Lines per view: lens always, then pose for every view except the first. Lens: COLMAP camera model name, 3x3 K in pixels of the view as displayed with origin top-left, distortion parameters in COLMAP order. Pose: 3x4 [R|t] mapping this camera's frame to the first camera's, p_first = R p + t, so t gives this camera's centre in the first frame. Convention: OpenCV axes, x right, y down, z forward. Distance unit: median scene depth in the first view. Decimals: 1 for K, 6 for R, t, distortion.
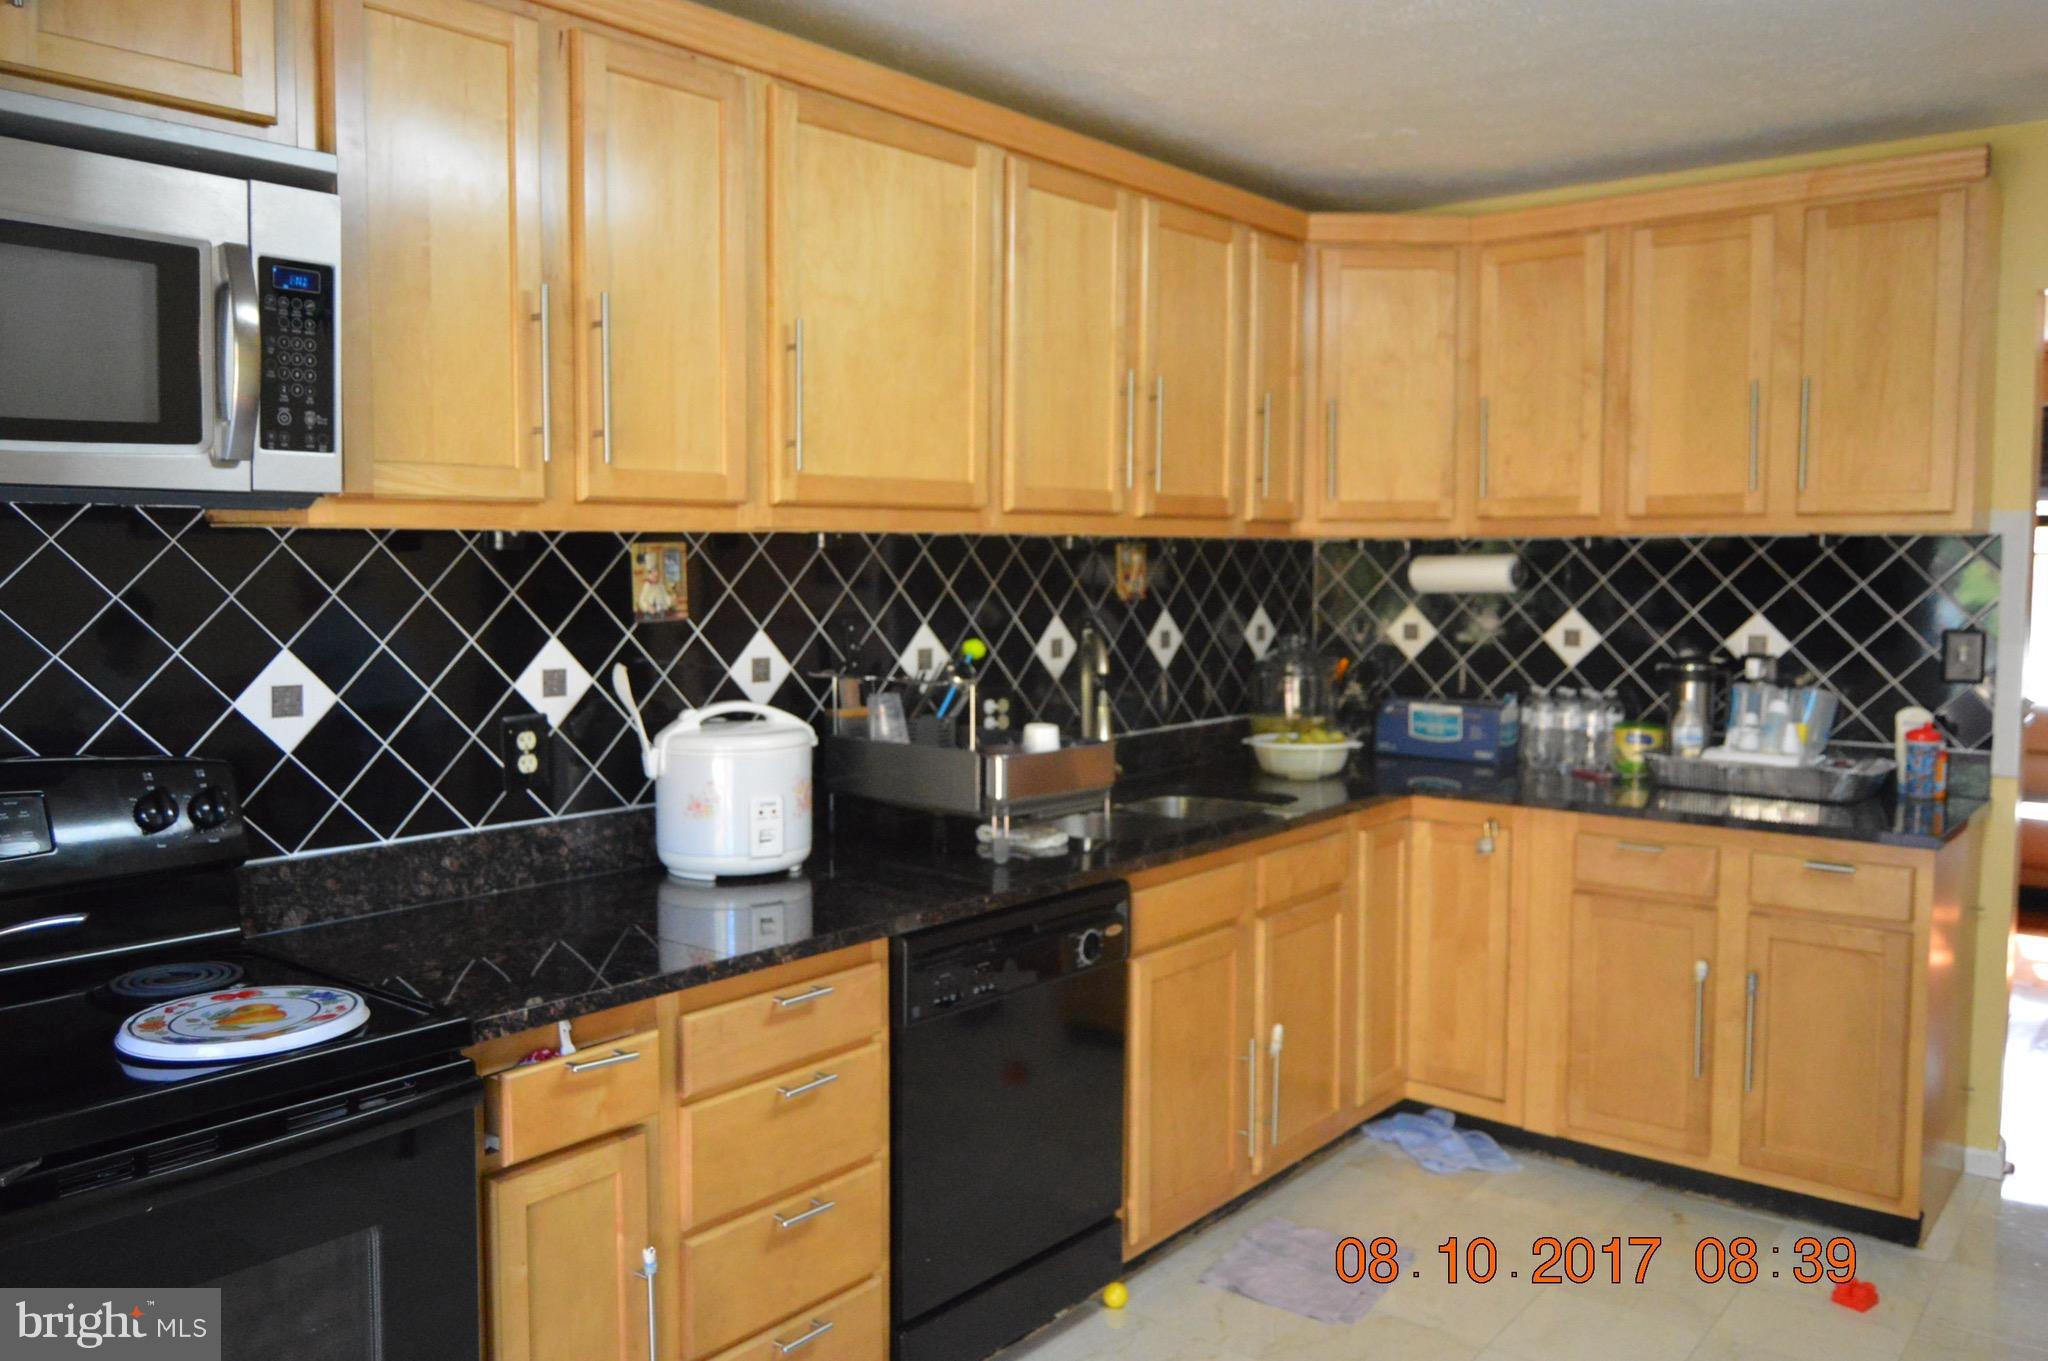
lens RADIAL K [[1605.4, 0, 1031.3], [0, 1605.4, 675.9], [0, 0, 1]] dist [-0.016092, 0.001875]
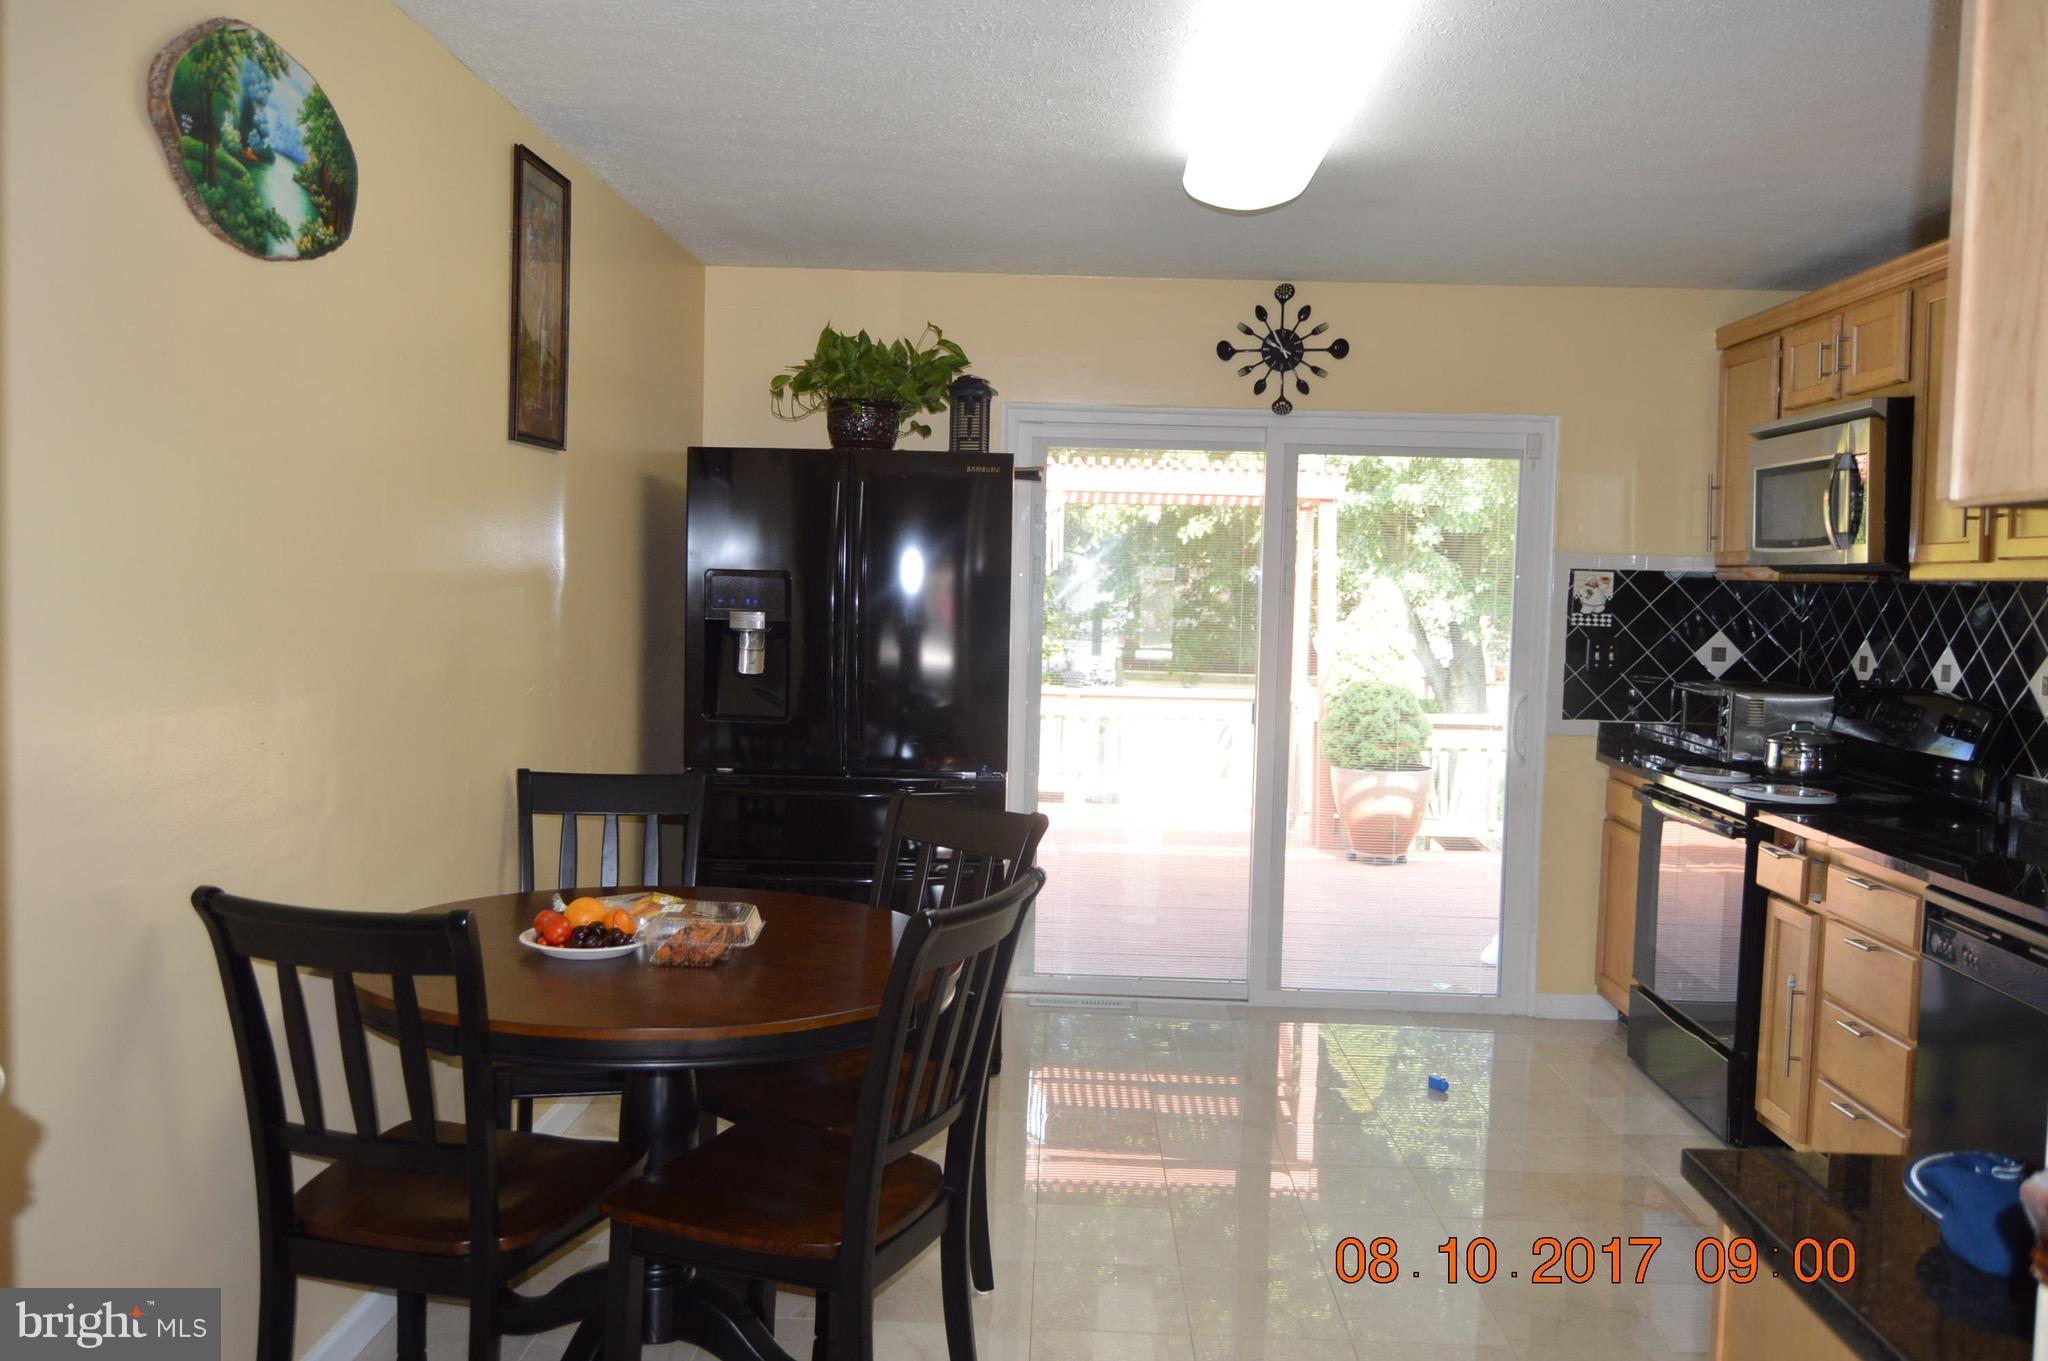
lens RADIAL K [[1605.4, 0, 1021.5], [0, 1605.4, 679.2], [0, 0, 1]] dist [-0.016092, 0.001875]
pose [[-0.807502, 0.011684, -0.589749, 1.096886], [-0.071466, 0.990501, 0.117477, -0.083102], [0.585519, 0.137009, -0.798997, 1.216612]]
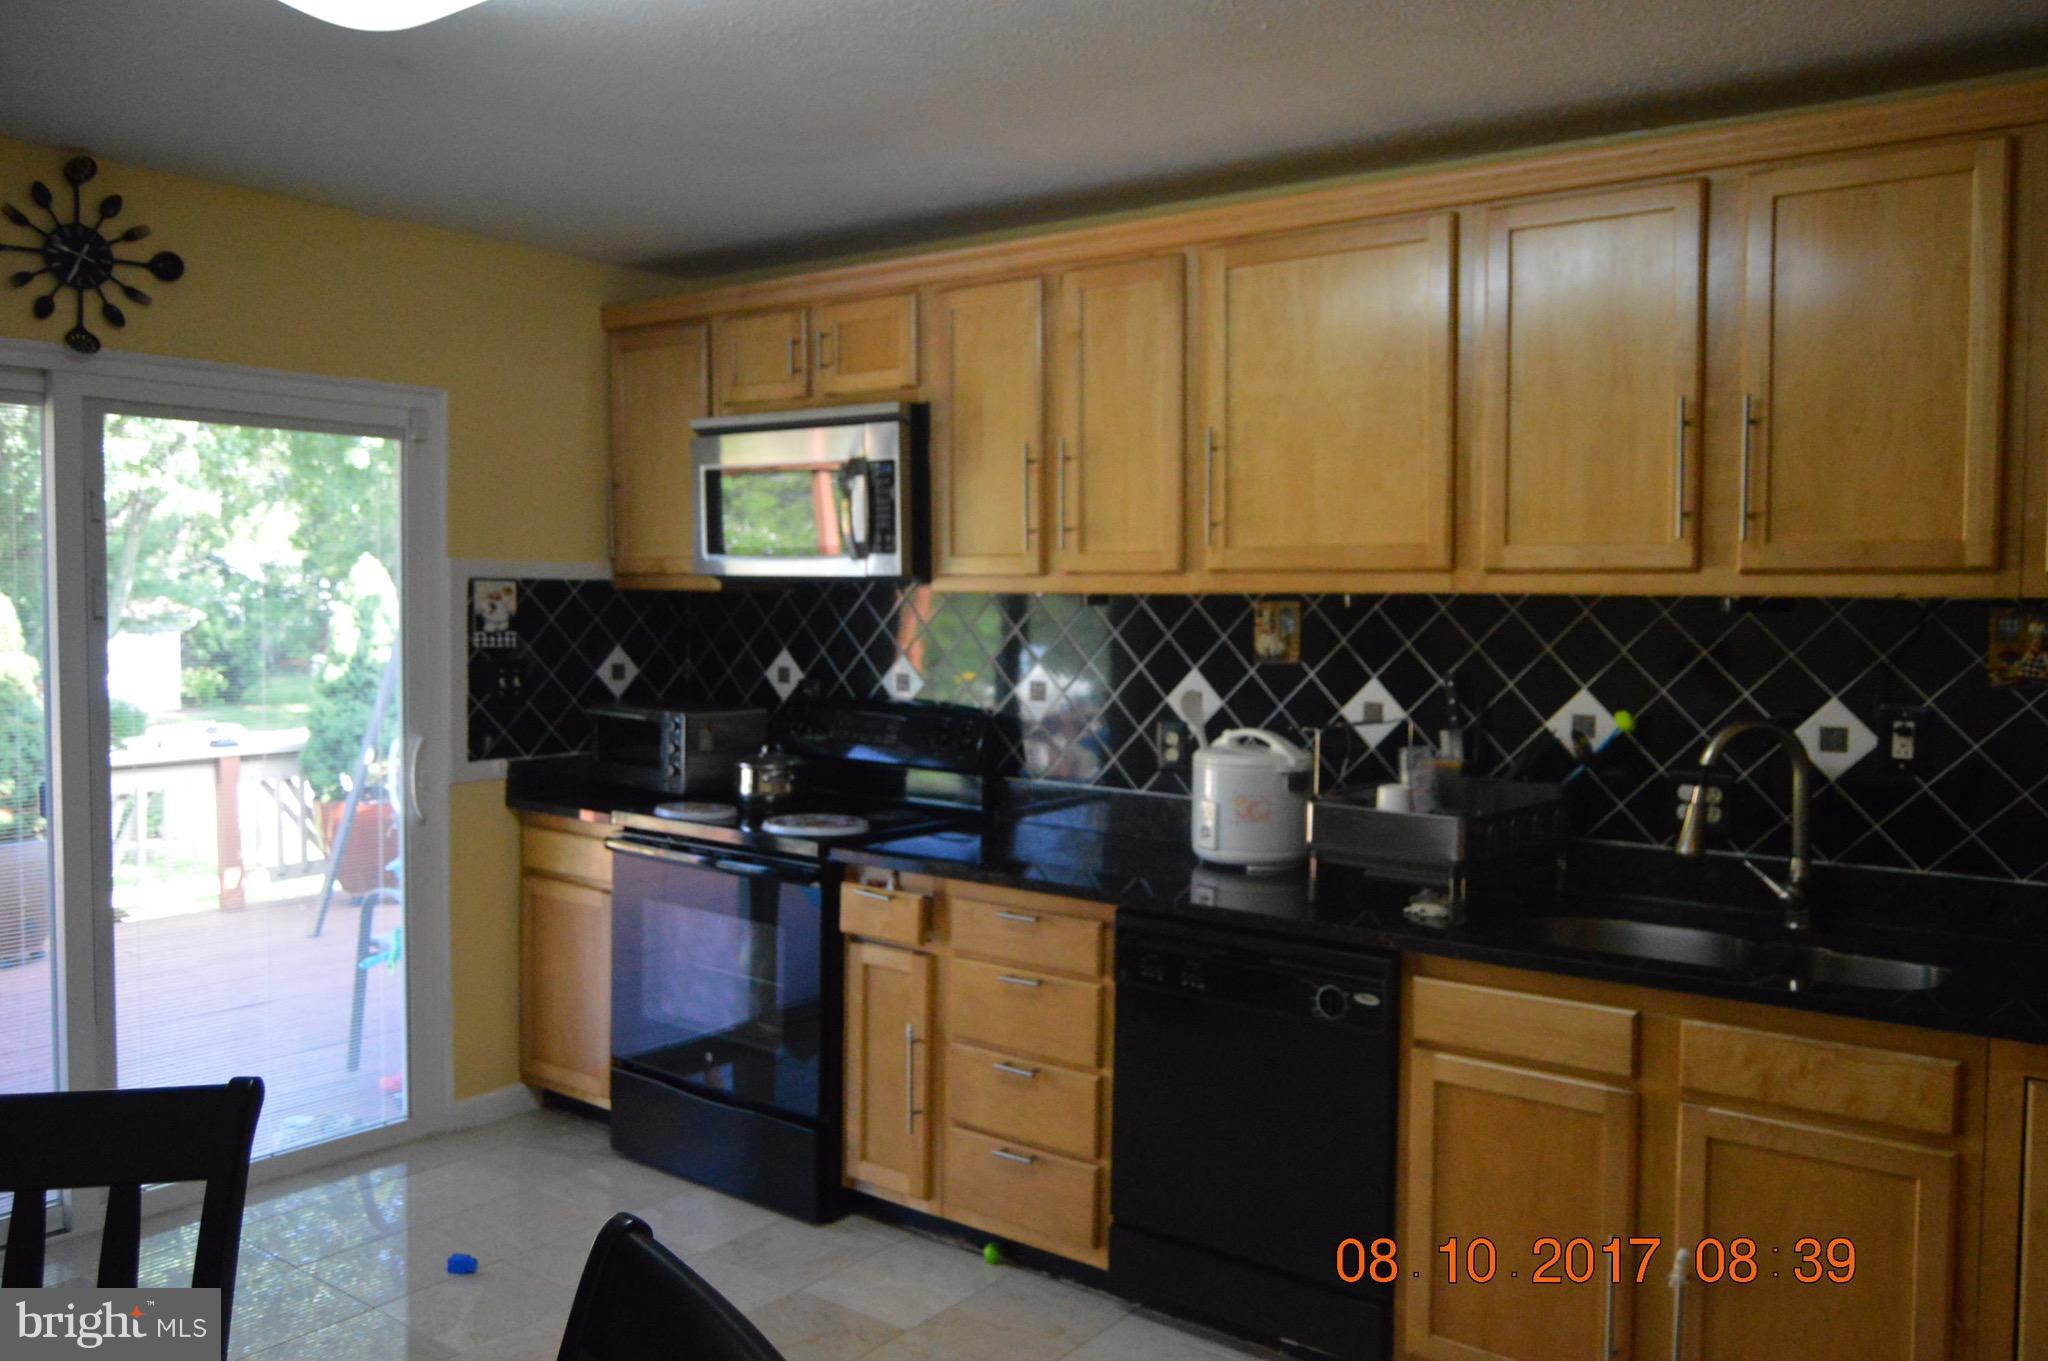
lens RADIAL K [[1605.4, 0, 1030.2], [0, 1605.4, 674.0], [0, 0, 1]] dist [-0.016092, 0.001875]
pose [[0.028426, 0.048341, -0.998426, 1.044538], [-0.085025, 0.995327, 0.045770, -0.068079], [0.995973, 0.083590, 0.032404, 0.773936]]
